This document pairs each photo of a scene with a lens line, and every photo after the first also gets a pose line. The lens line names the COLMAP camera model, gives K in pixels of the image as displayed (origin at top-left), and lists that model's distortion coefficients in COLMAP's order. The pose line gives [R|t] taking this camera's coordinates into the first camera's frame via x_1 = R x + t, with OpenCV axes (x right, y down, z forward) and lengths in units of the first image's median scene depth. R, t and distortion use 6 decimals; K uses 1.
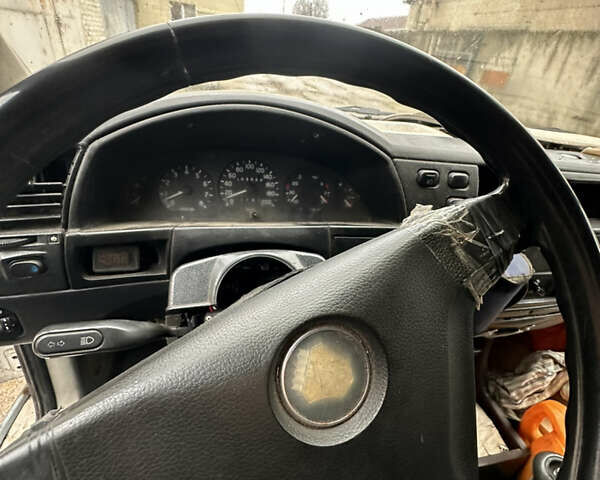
lens RADIAL K [[319.2, 0, 300.0], [0, 319.2, 240.0], [0, 0, 1]] dist [-0.002480, -0.000550]
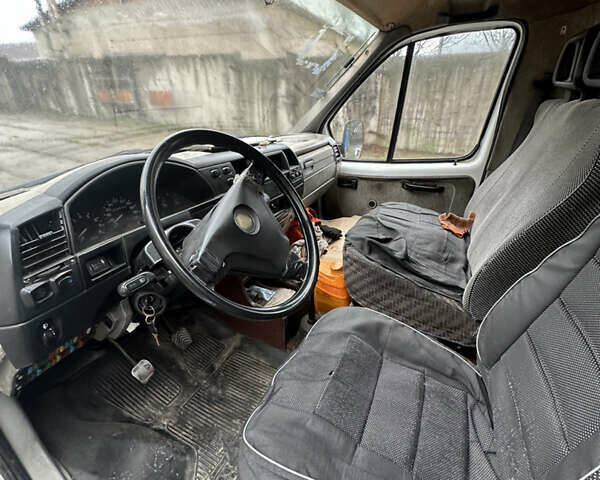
lens RADIAL K [[319.2, 0, 300.0], [0, 319.2, 240.0], [0, 0, 1]] dist [-0.002480, -0.000550]
pose [[0.627575, -0.419417, 0.655926, -0.833933], [0.454064, 0.881545, 0.129247, 0.181817], [-0.632437, 0.216720, 0.743678, -0.853514]]
